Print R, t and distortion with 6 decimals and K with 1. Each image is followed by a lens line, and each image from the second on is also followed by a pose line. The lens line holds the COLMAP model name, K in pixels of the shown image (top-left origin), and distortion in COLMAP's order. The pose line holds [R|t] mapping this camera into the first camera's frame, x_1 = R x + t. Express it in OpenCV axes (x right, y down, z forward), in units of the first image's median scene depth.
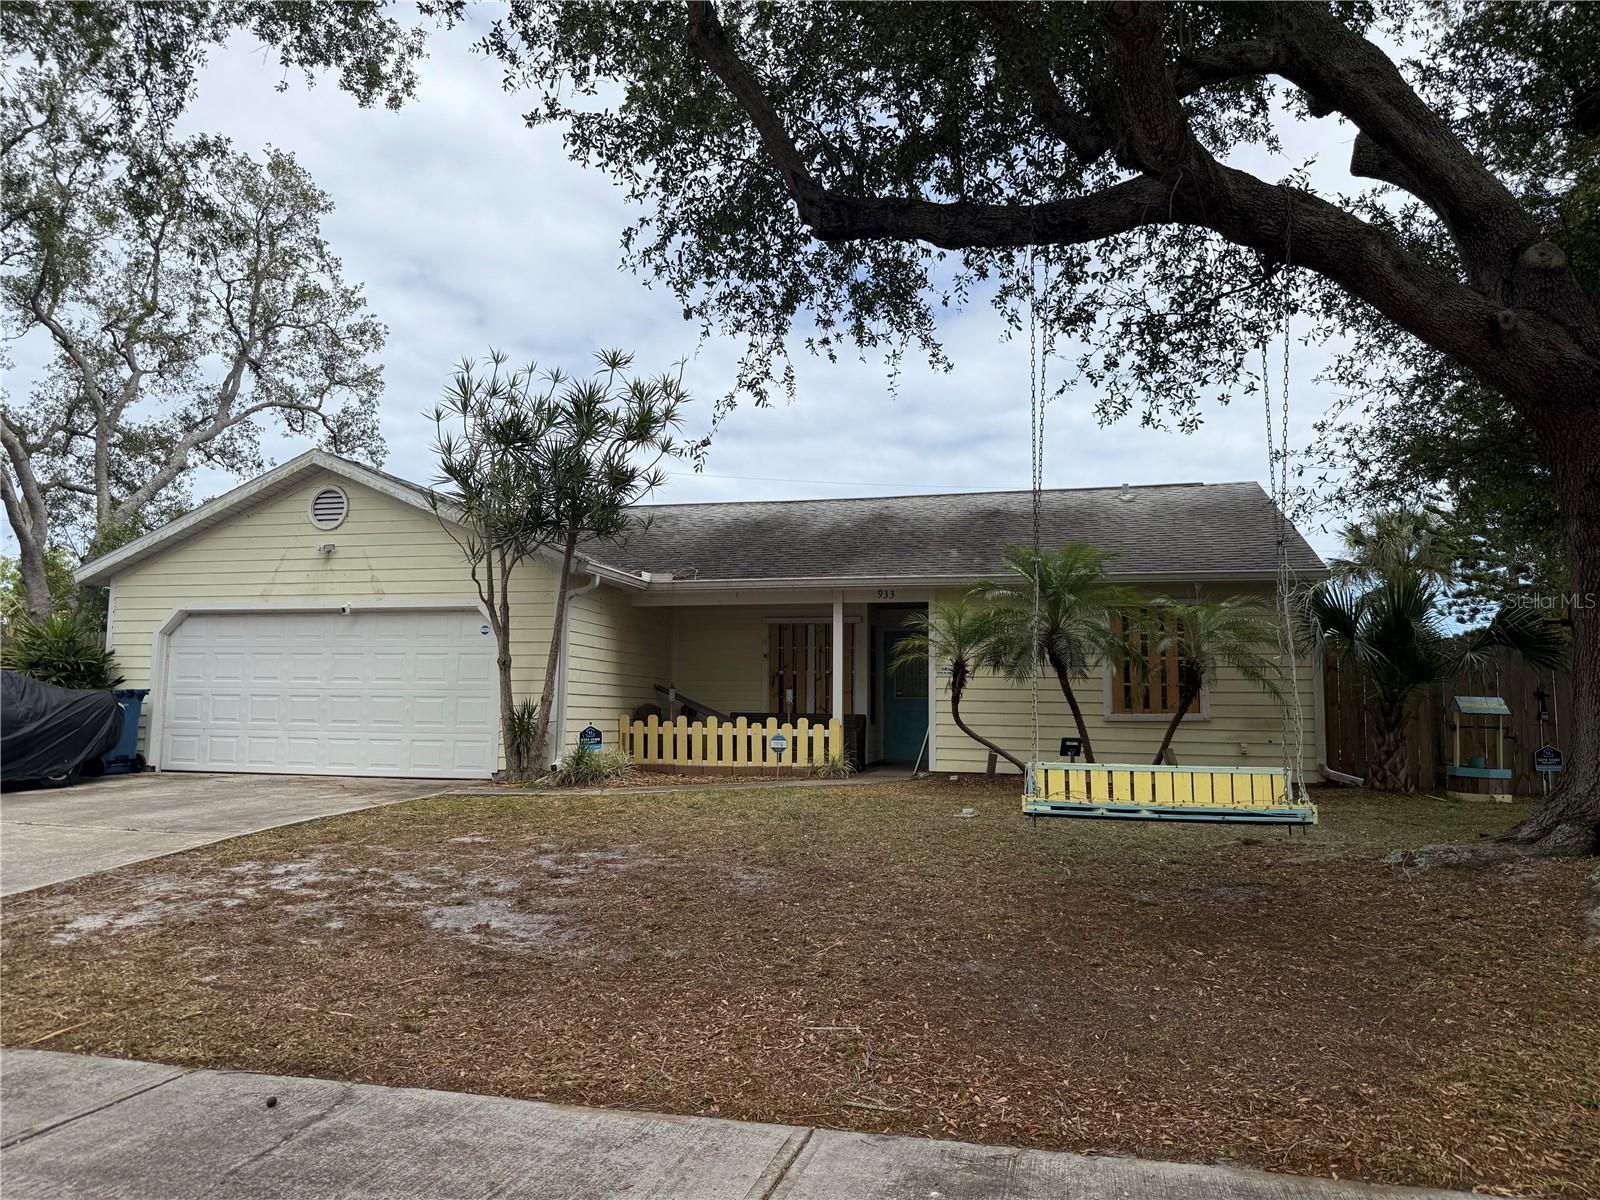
lens RADIAL K [[1134.9, 0, 800.0], [0, 1134.9, 600.0], [0, 0, 1]] dist [0.124887, -0.215575]
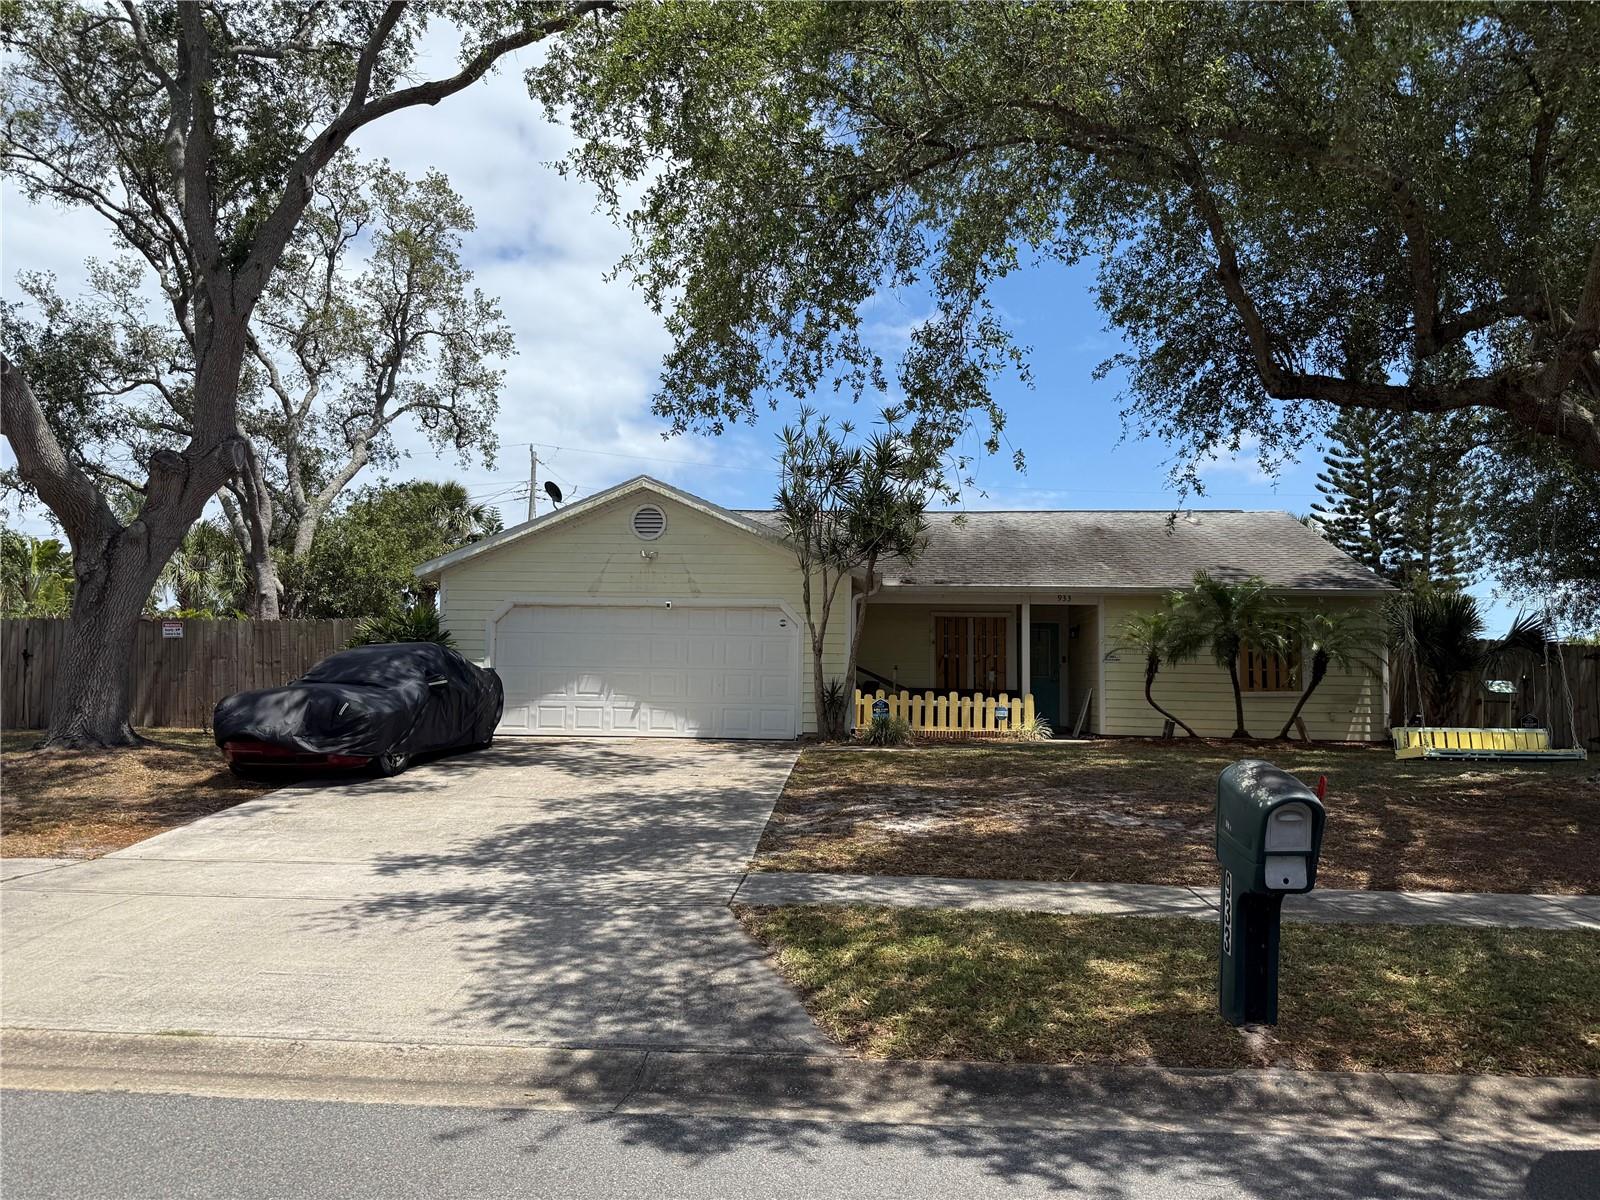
lens RADIAL K [[1134.9, 0, 800.0], [0, 1134.9, 600.0], [0, 0, 1]] dist [0.124887, -0.215575]
pose [[0.983815, 0.017069, 0.178372, -0.455198], [-0.022553, 0.999332, 0.028762, -0.034354], [-0.177762, -0.032320, 0.983543, -0.231151]]
